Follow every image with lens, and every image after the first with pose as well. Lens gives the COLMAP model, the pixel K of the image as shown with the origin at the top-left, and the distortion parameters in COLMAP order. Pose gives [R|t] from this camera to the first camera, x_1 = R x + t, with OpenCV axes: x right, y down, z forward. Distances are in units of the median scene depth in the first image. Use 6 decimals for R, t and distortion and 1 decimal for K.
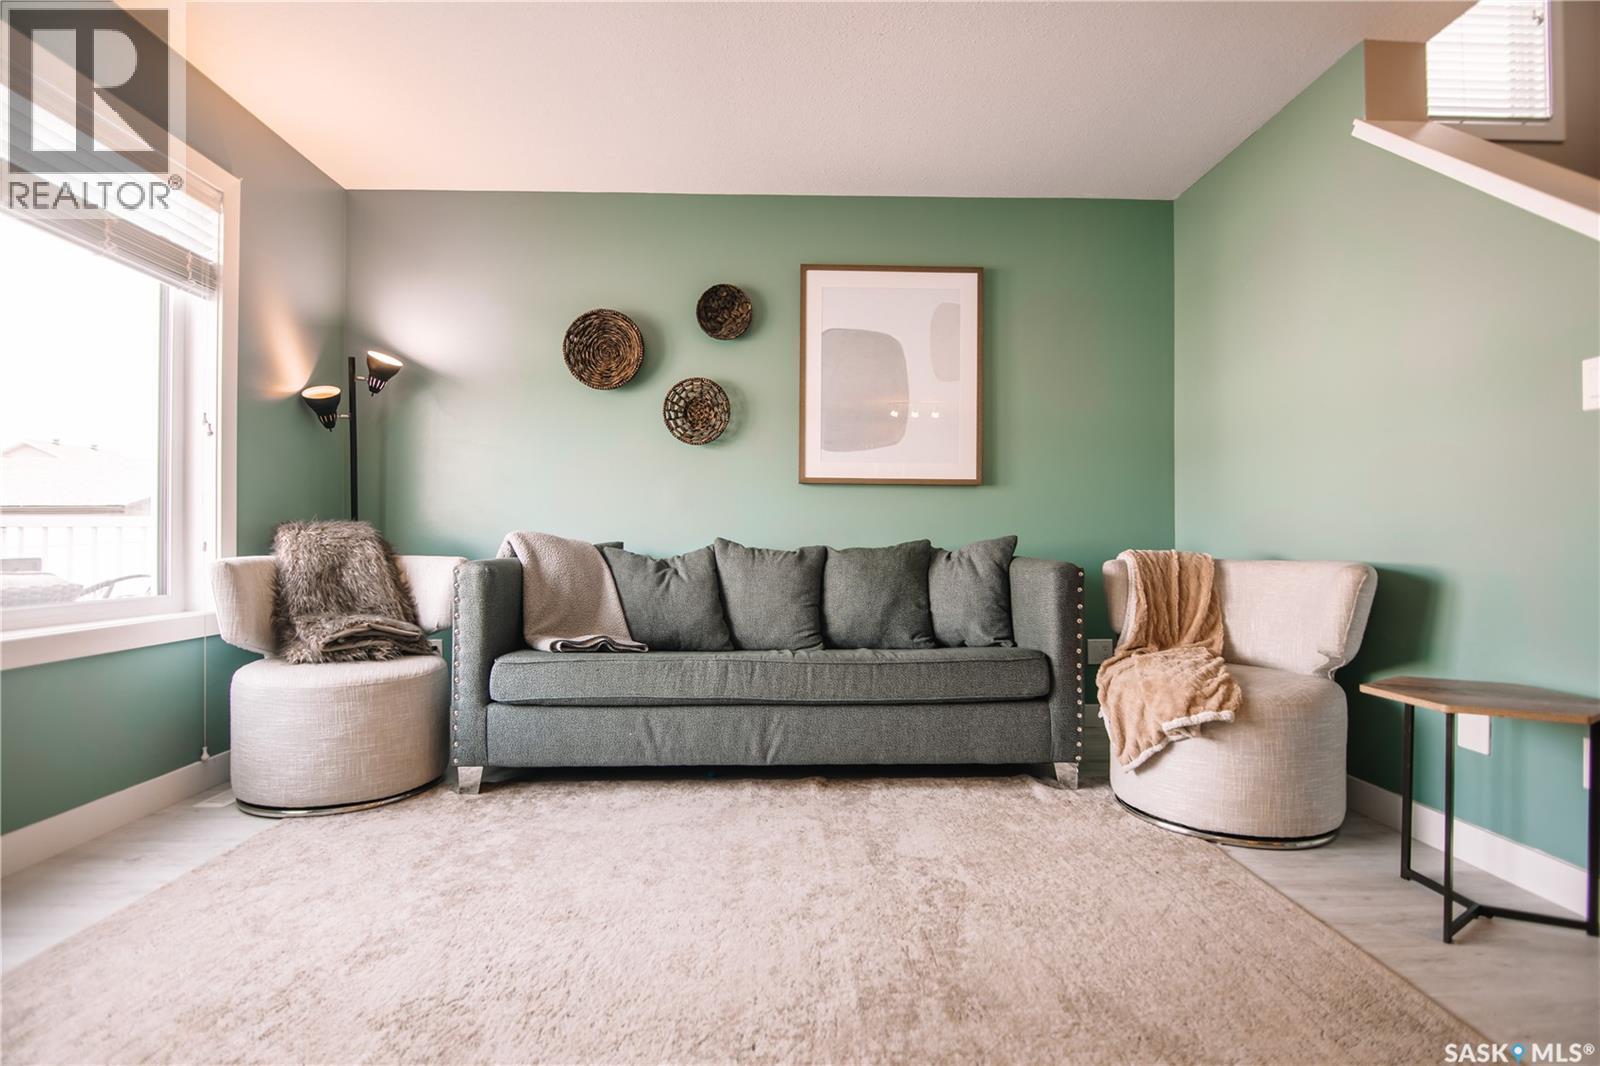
lens RADIAL K [[762.0, 0, 799.2], [0, 762.0, 540.7], [0, 0, 1]] dist [0.007360, -0.012261]
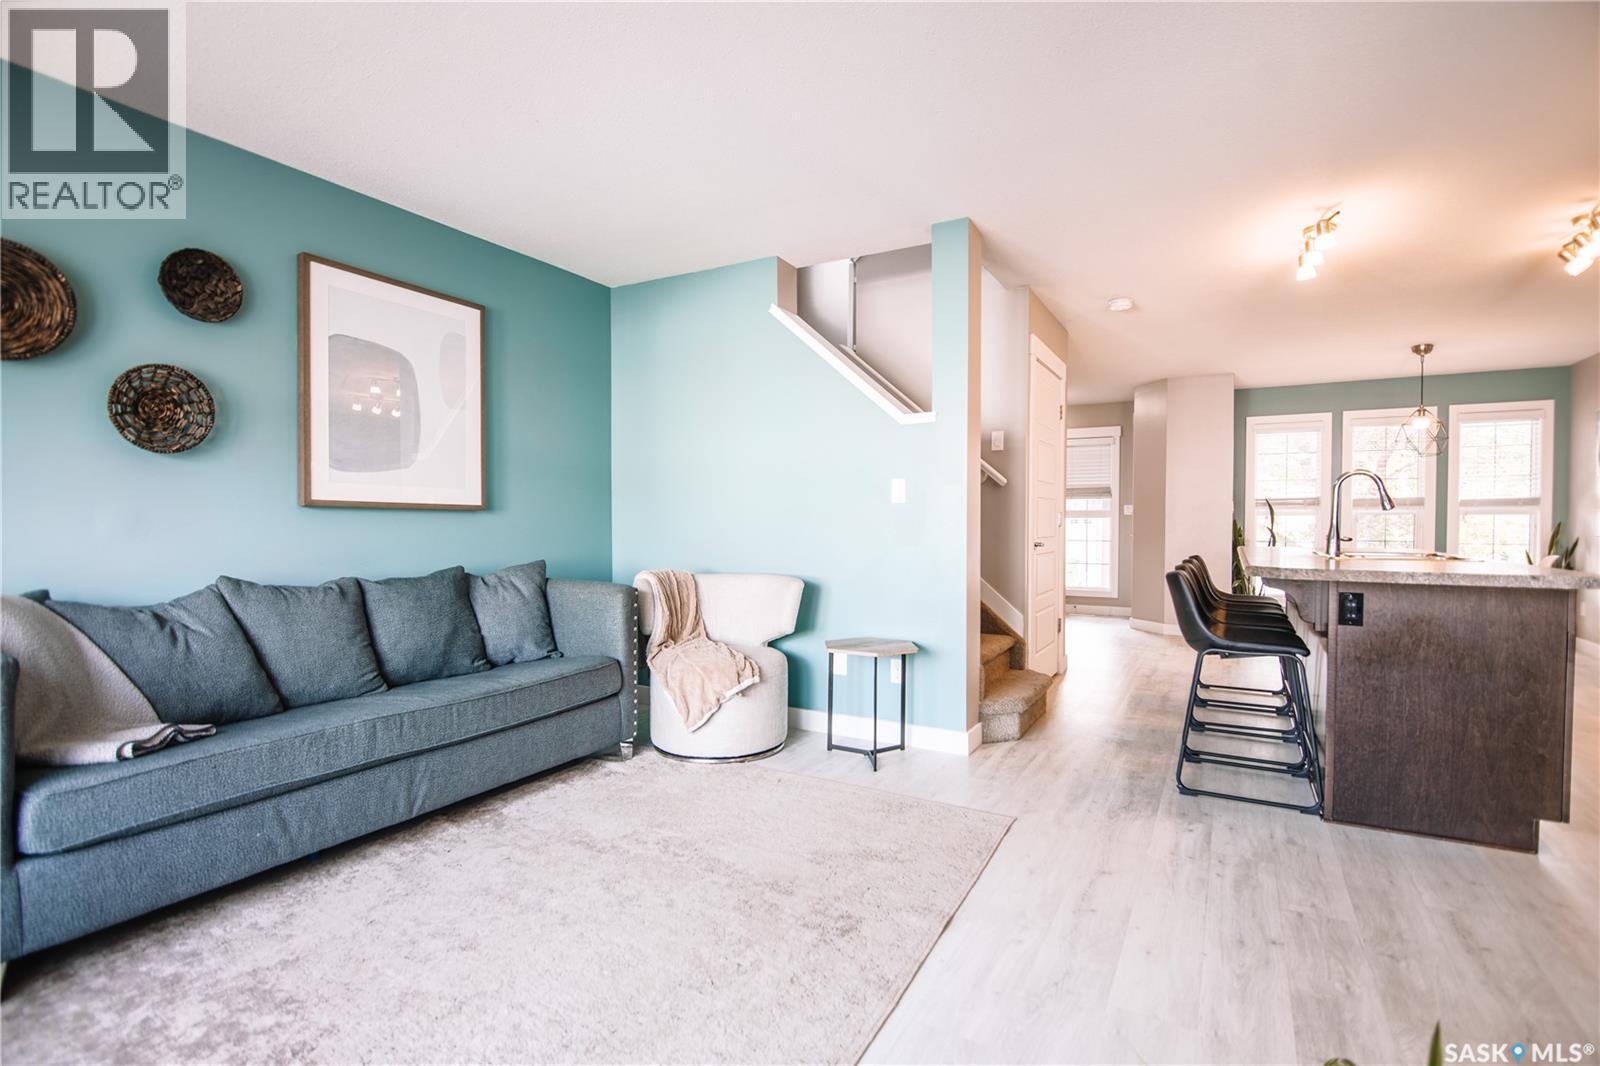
lens RADIAL K [[762.0, 0, 799.2], [0, 762.0, 540.7], [0, 0, 1]] dist [0.007360, -0.012261]
pose [[0.512704, -0.021084, 0.858307, -0.600313], [-0.005976, 0.999587, 0.028123, -0.083800], [-0.858545, -0.019548, 0.512366, 0.093876]]
